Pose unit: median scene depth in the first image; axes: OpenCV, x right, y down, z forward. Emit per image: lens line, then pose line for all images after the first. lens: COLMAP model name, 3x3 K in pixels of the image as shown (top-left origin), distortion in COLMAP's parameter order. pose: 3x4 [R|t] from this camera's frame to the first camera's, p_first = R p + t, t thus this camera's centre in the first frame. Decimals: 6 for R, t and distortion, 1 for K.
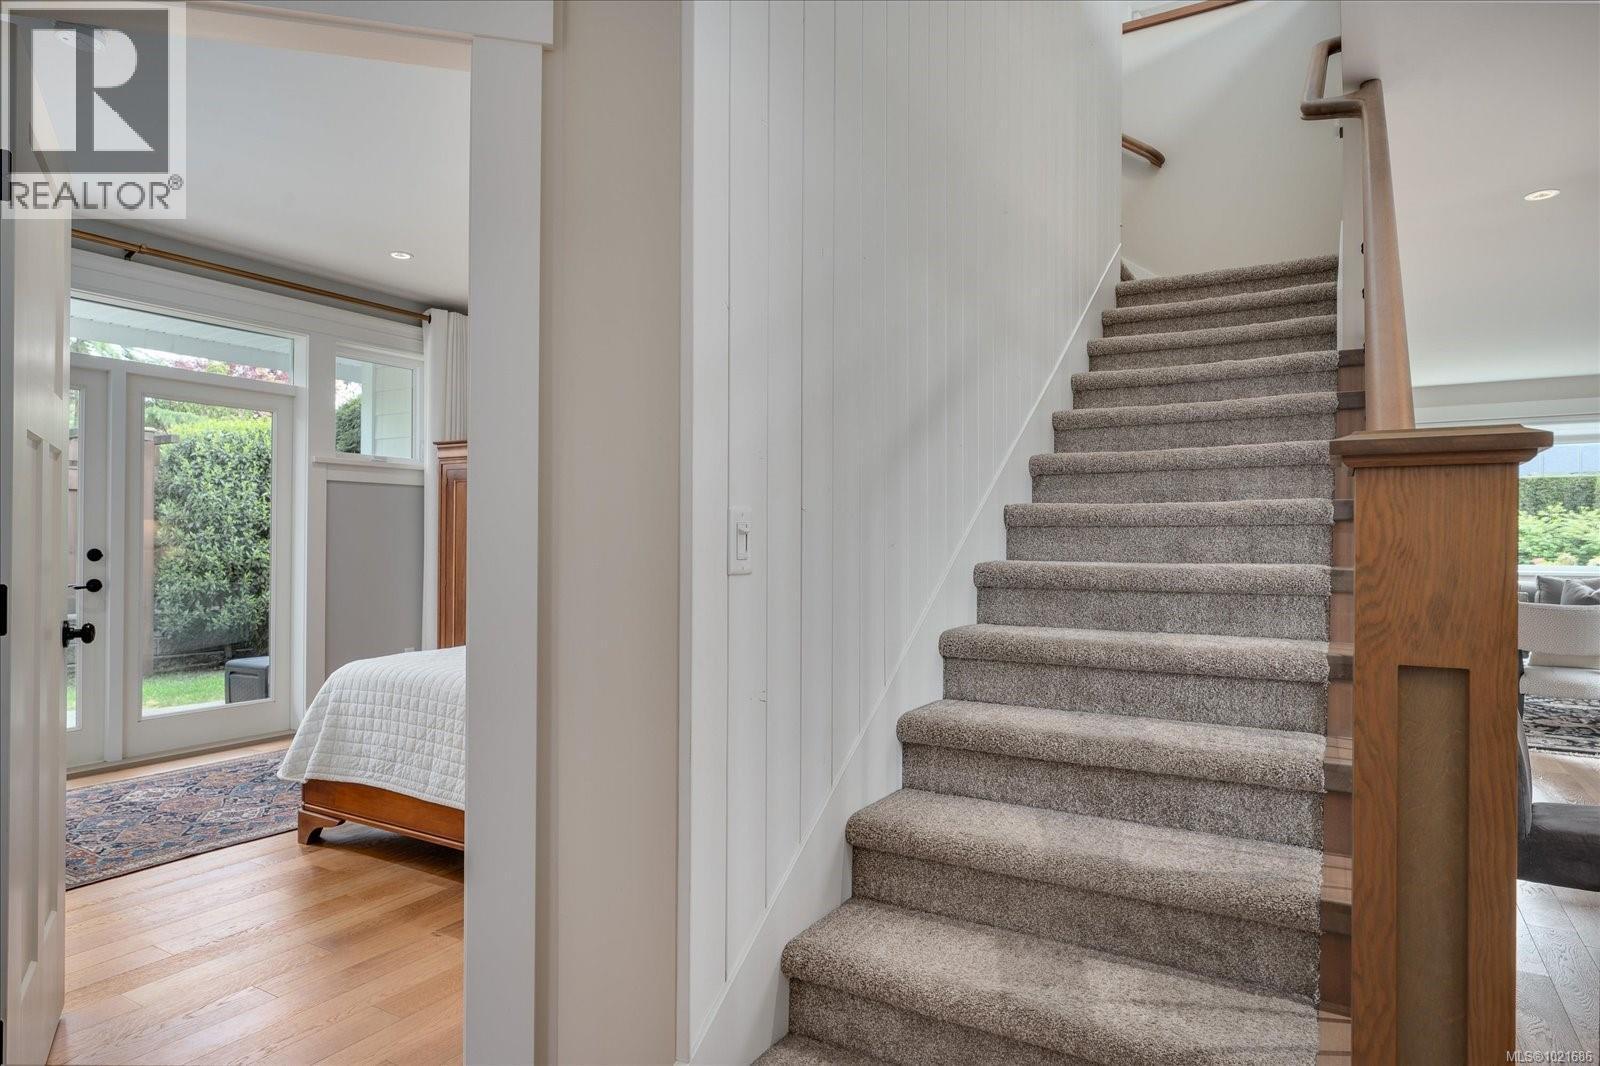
lens RADIAL K [[911.2, 0, 800.0], [0, 911.2, 533.0], [0, 0, 1]] dist [-0.002710, -0.000402]
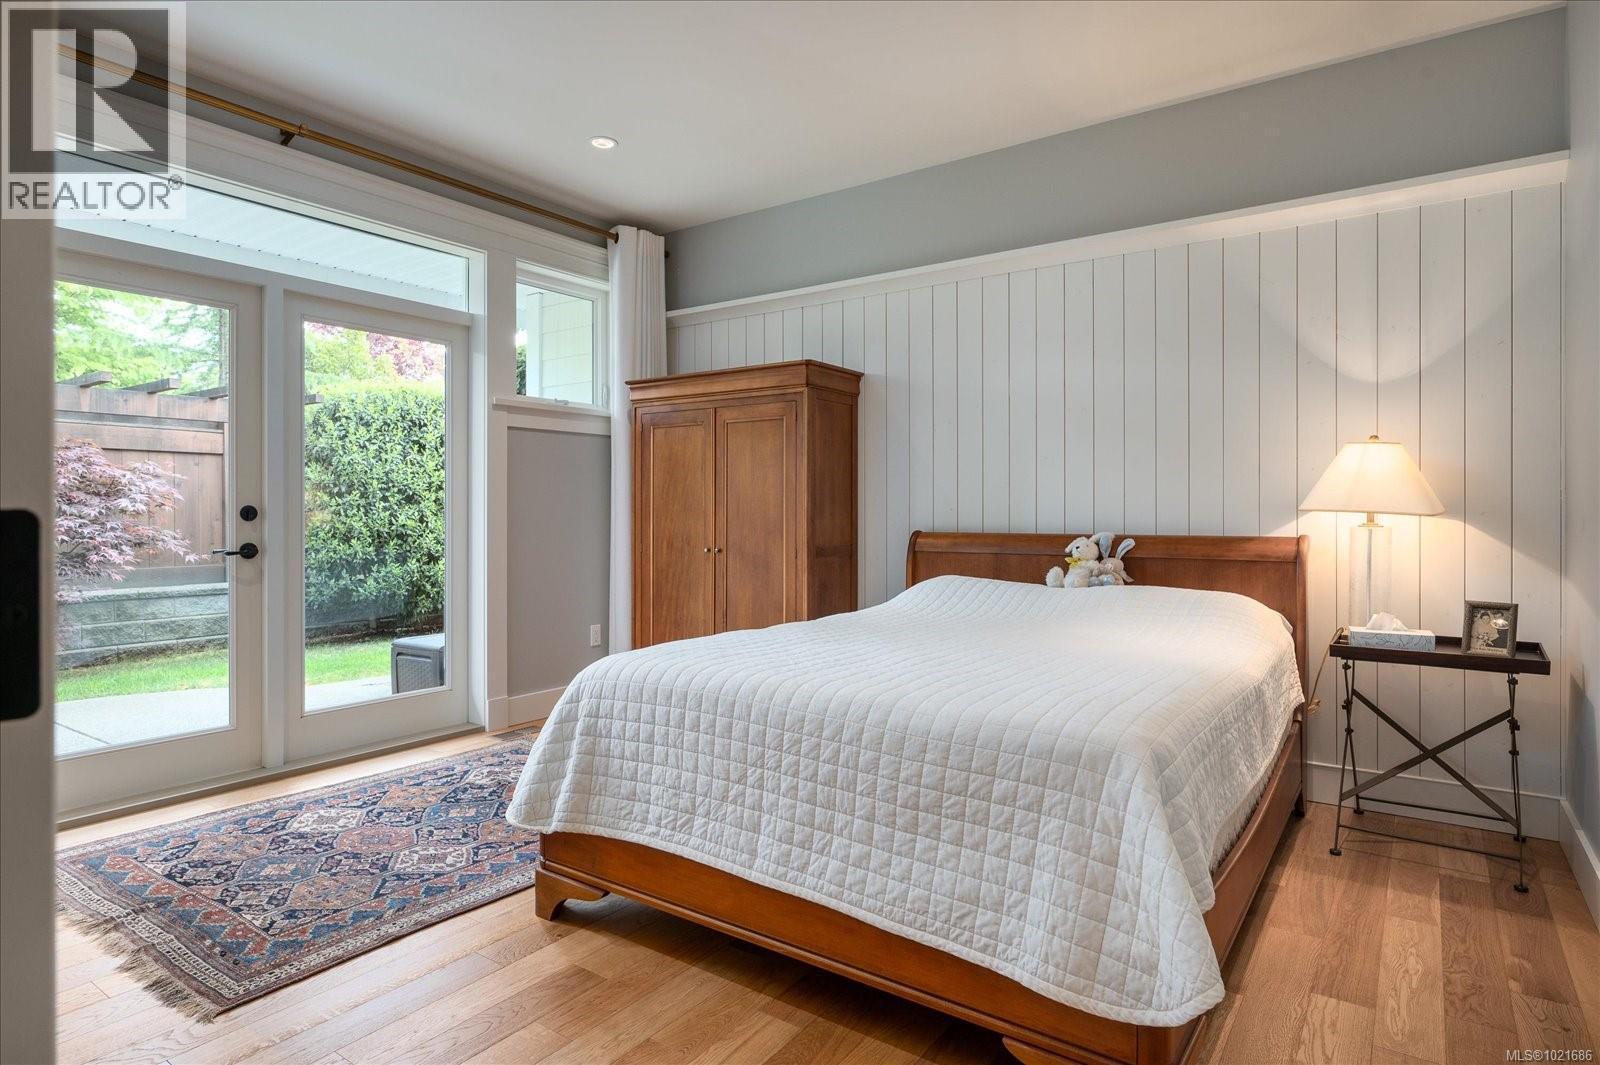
lens RADIAL K [[868.4, 0, 807.8], [0, 868.4, 510.7], [0, 0, 1]] dist [-0.002142, -0.000066]
pose [[0.997166, -0.004209, -0.075109, -0.188599], [0.004714, 0.999967, 0.006554, 0.016351], [0.075079, -0.006890, 0.997154, 0.227852]]
